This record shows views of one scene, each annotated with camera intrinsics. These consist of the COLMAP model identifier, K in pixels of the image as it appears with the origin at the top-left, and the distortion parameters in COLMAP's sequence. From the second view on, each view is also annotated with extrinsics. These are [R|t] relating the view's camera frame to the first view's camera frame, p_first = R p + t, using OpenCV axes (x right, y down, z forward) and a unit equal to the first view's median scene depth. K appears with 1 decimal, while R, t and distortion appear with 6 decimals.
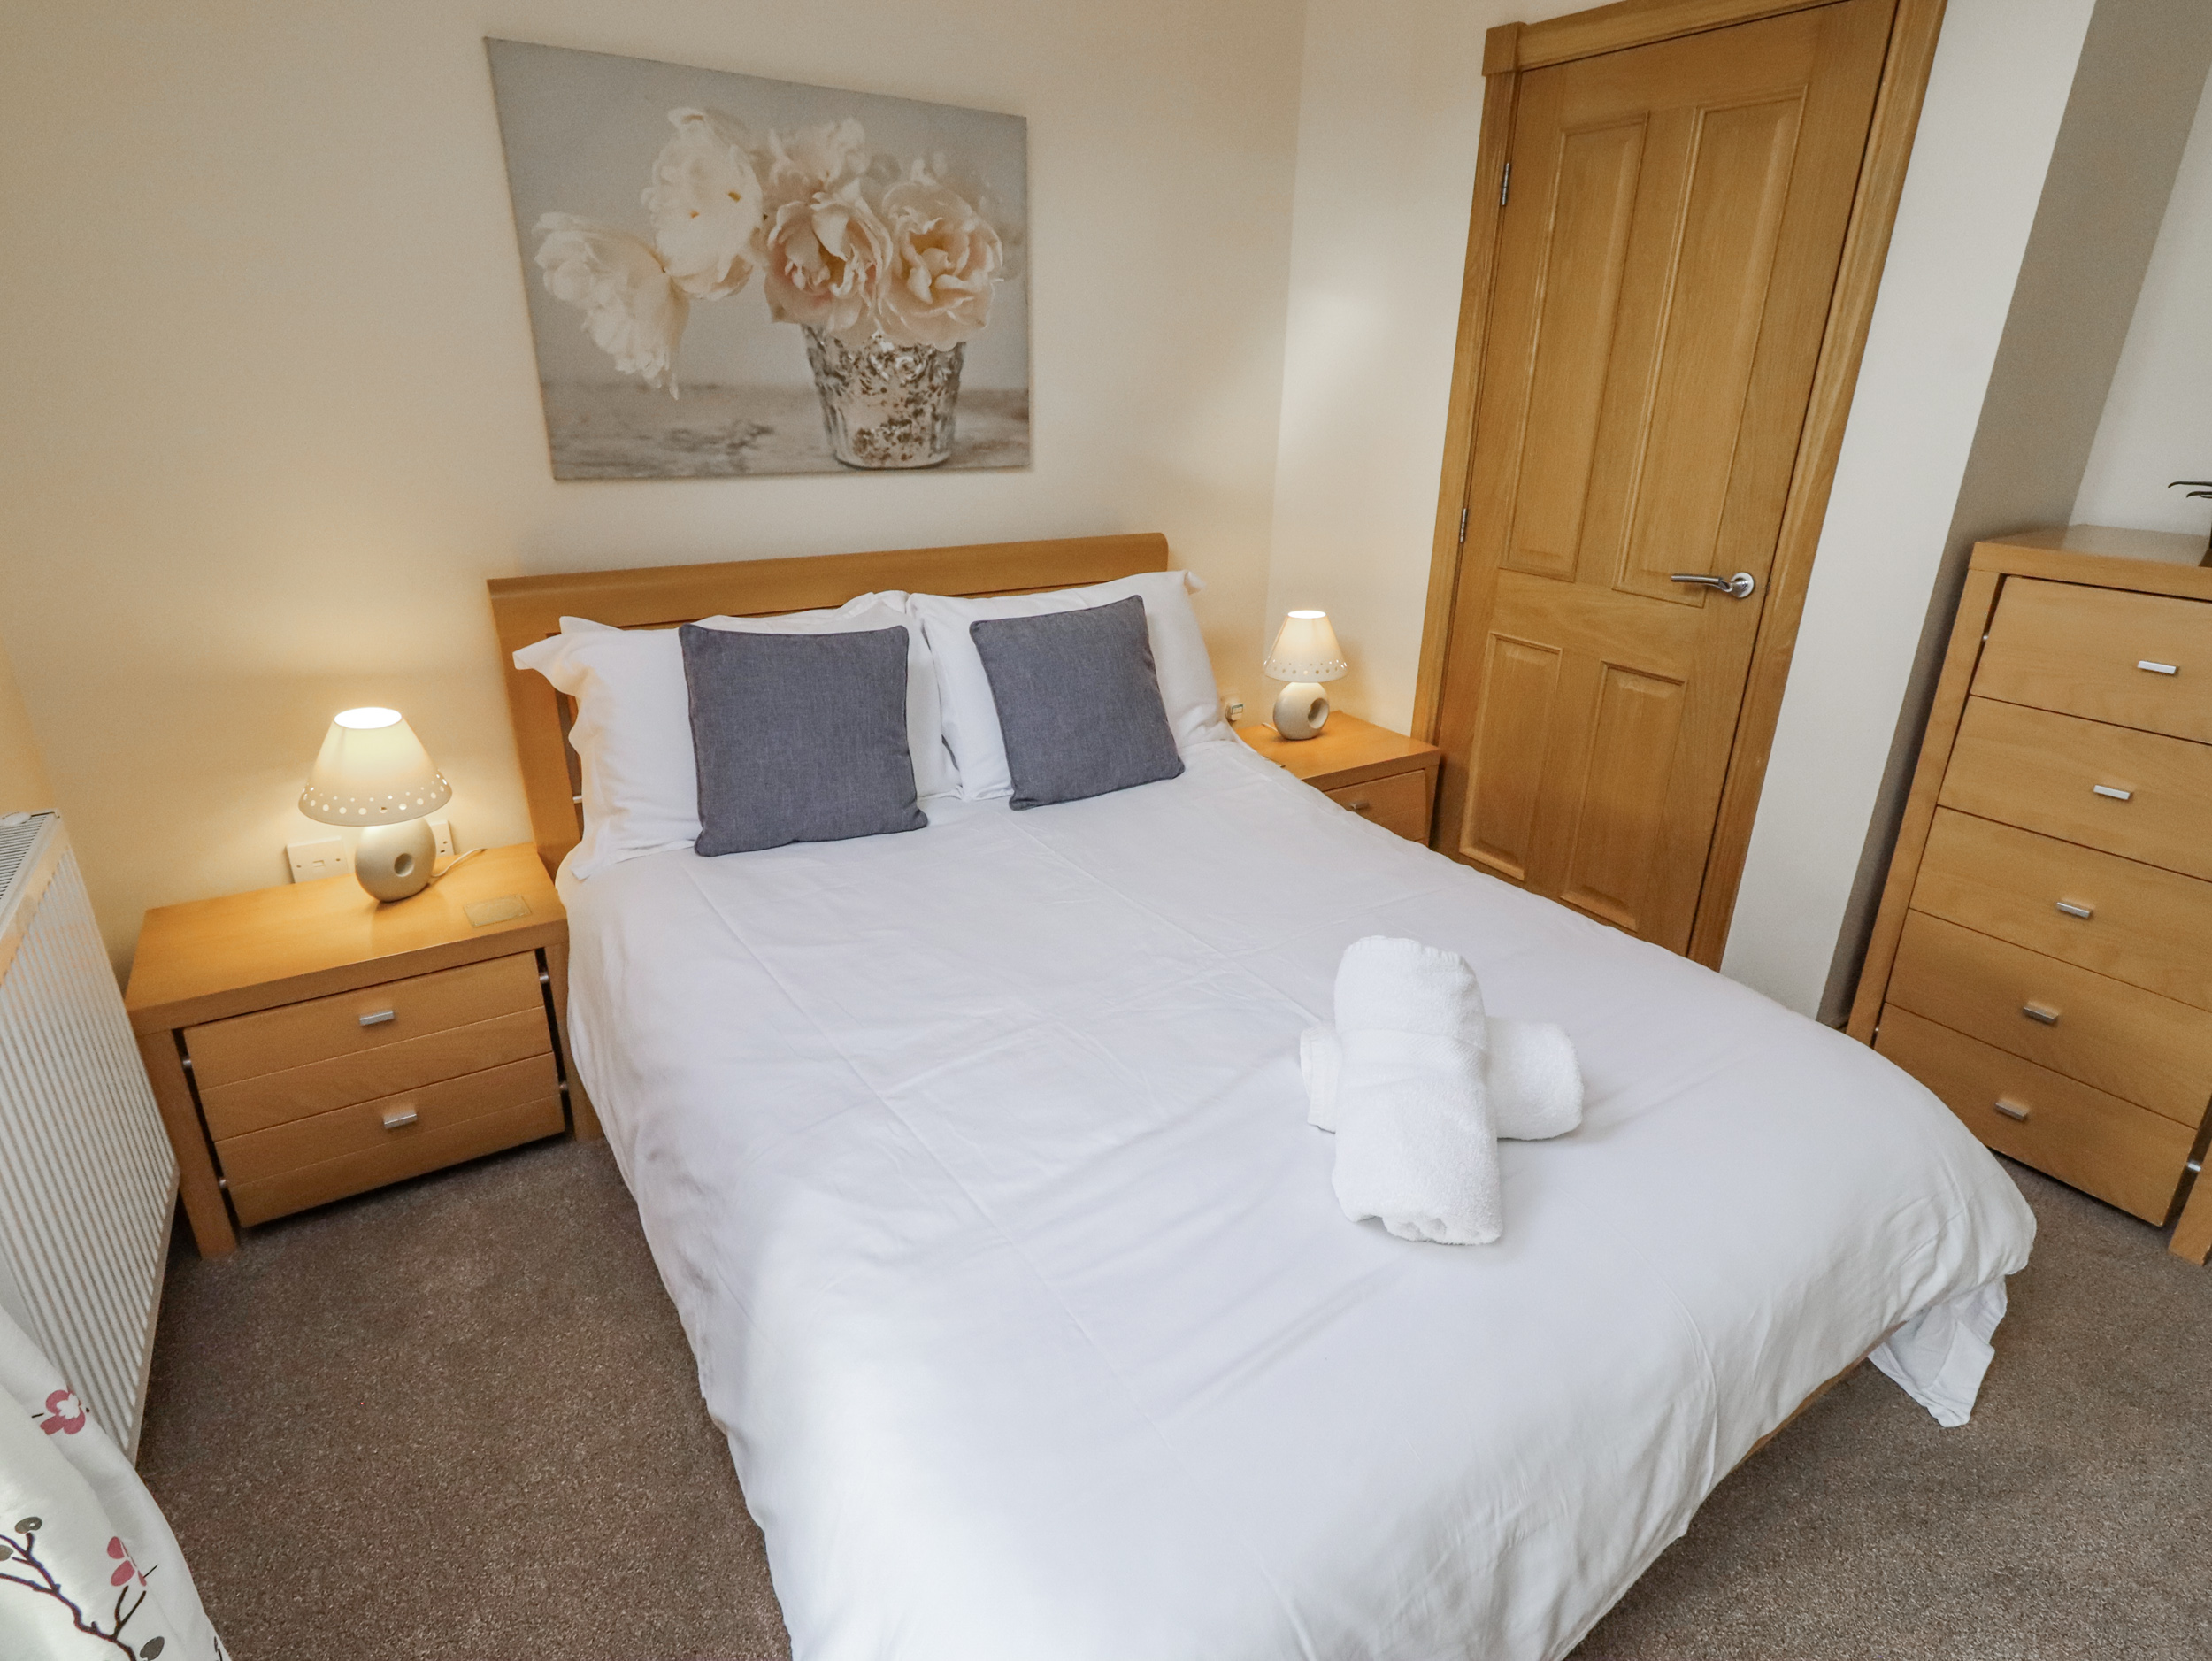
lens RADIAL K [[1161.7, 0, 1111.0], [0, 1161.7, 820.3], [0, 0, 1]] dist [0.005254, 0.003046]
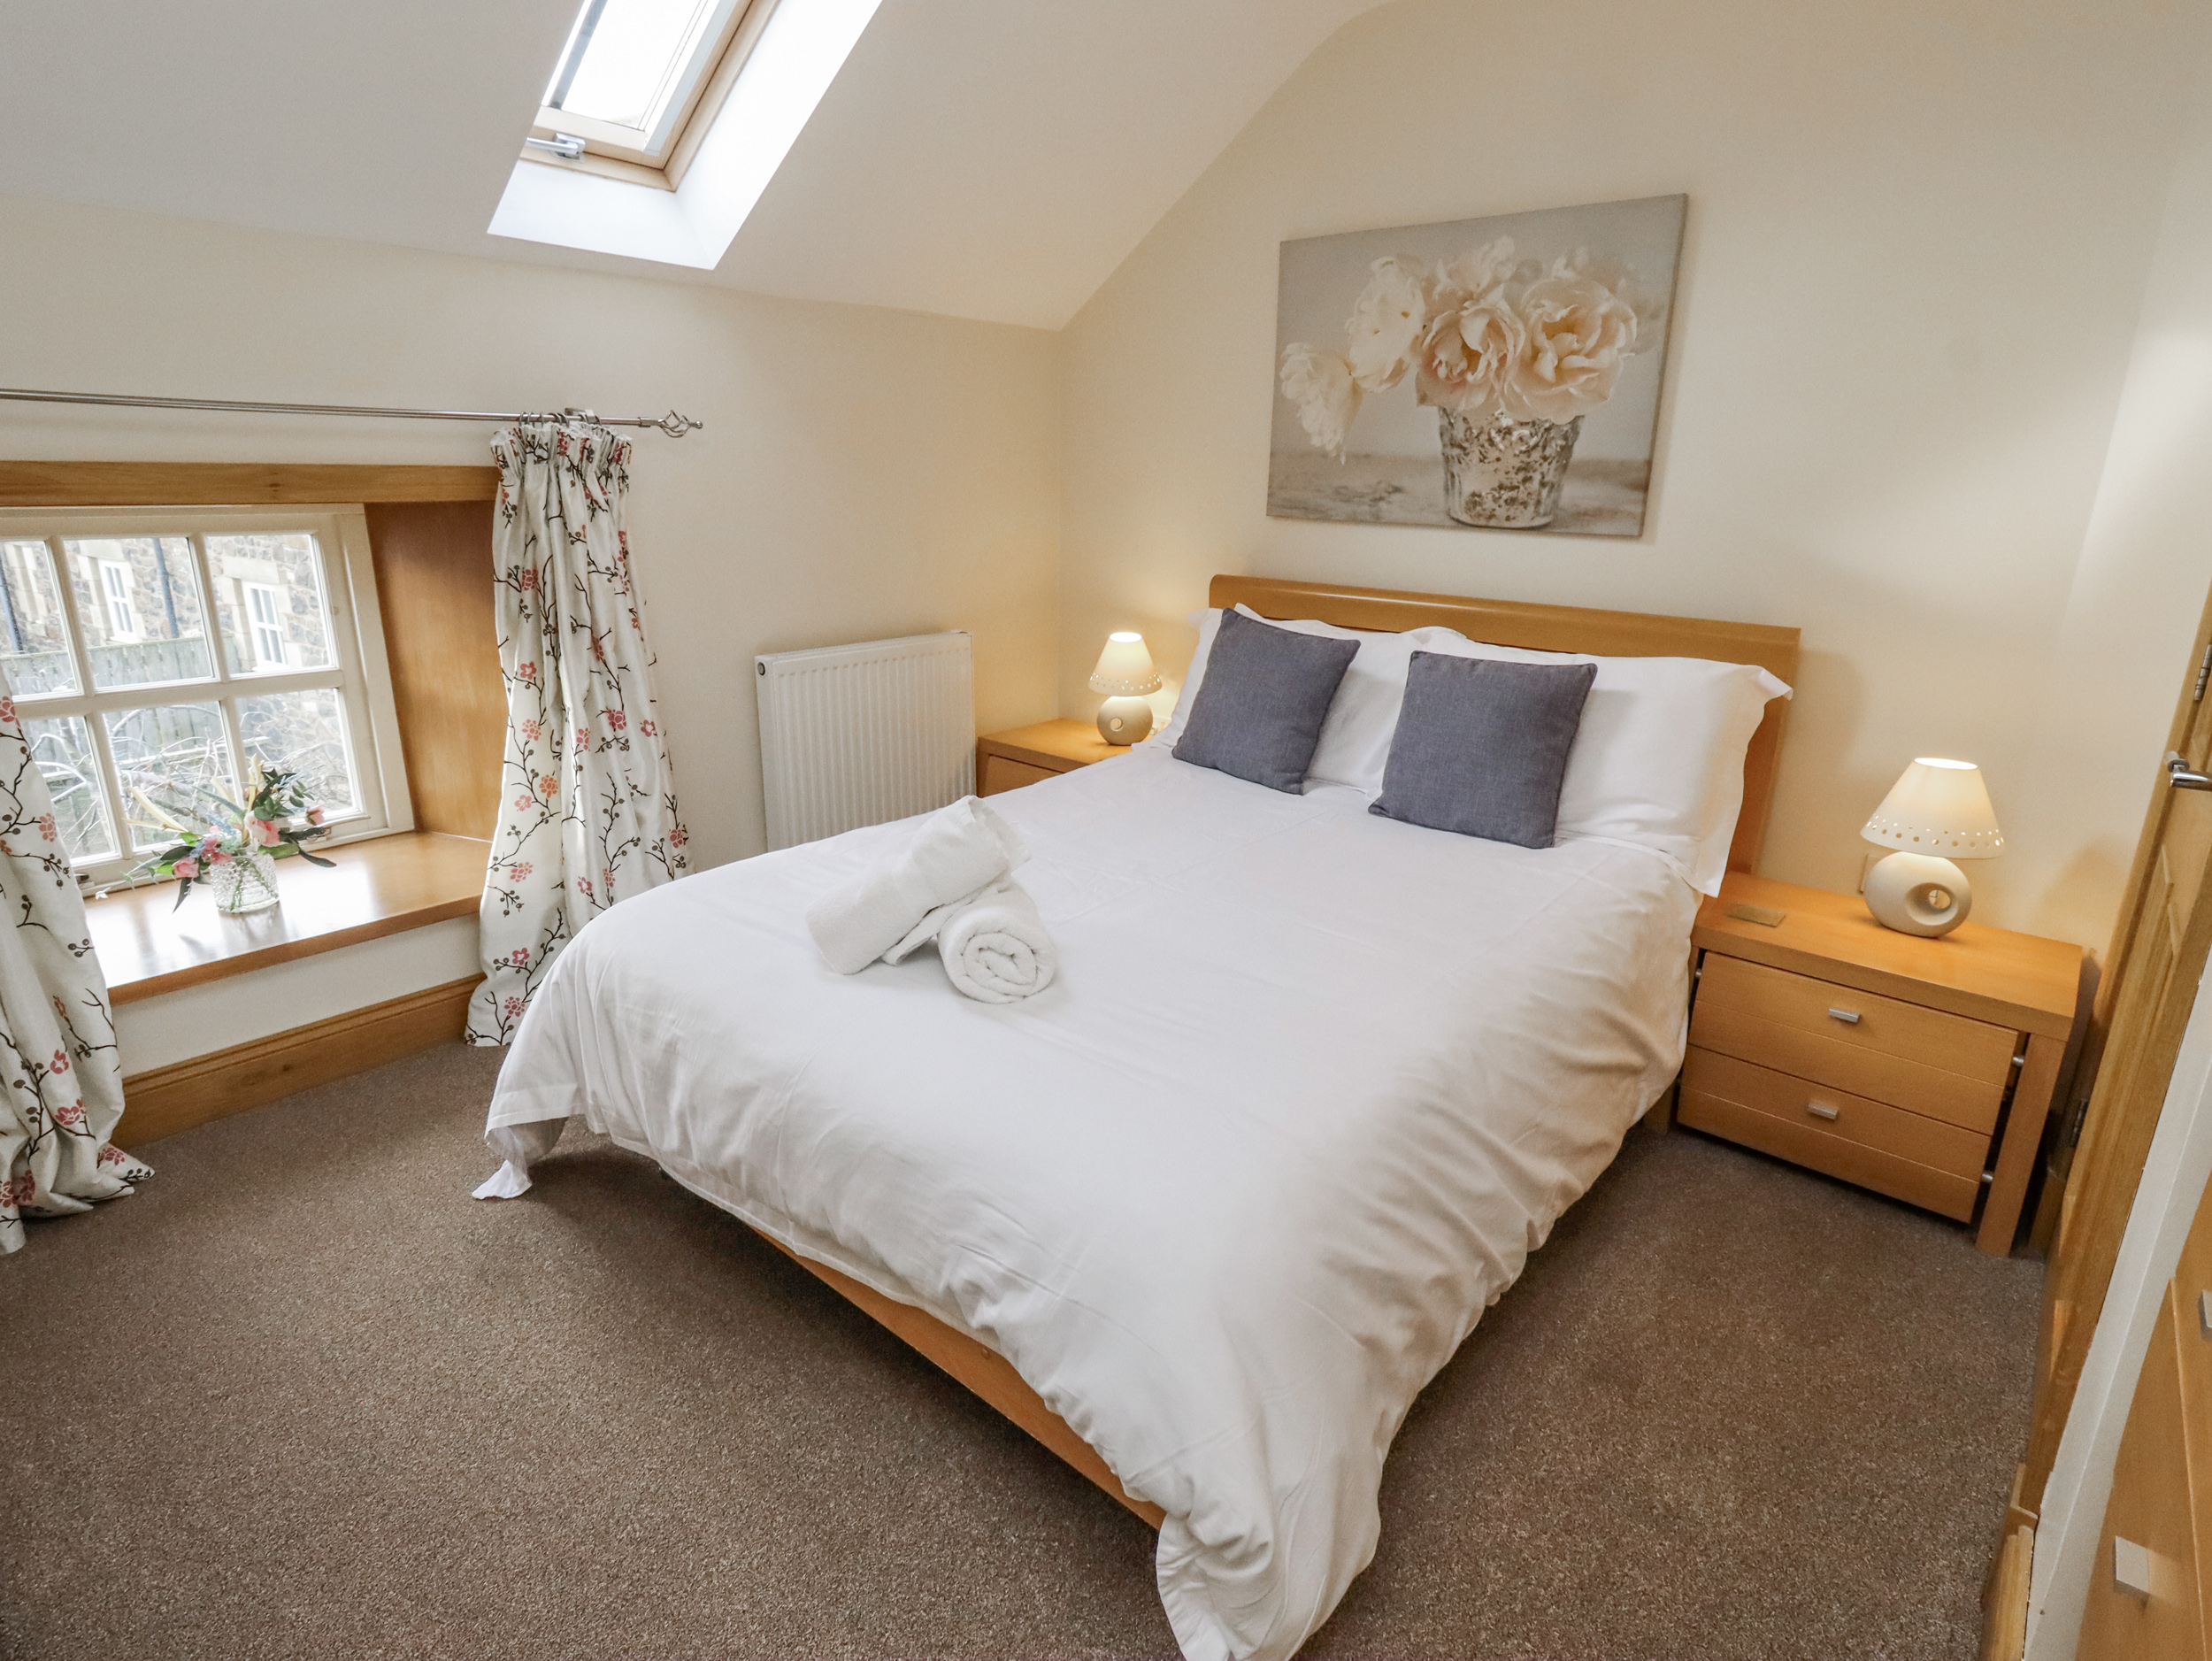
lens RADIAL K [[1161.7, 0, 1108.2], [0, 1161.7, 818.0], [0, 0, 1]] dist [0.005254, 0.003046]
pose [[0.285173, 0.264535, -0.921248, 0.863653], [-0.369584, 0.917179, 0.148962, -0.076279], [0.884355, 0.297999, 0.359323, 0.362255]]
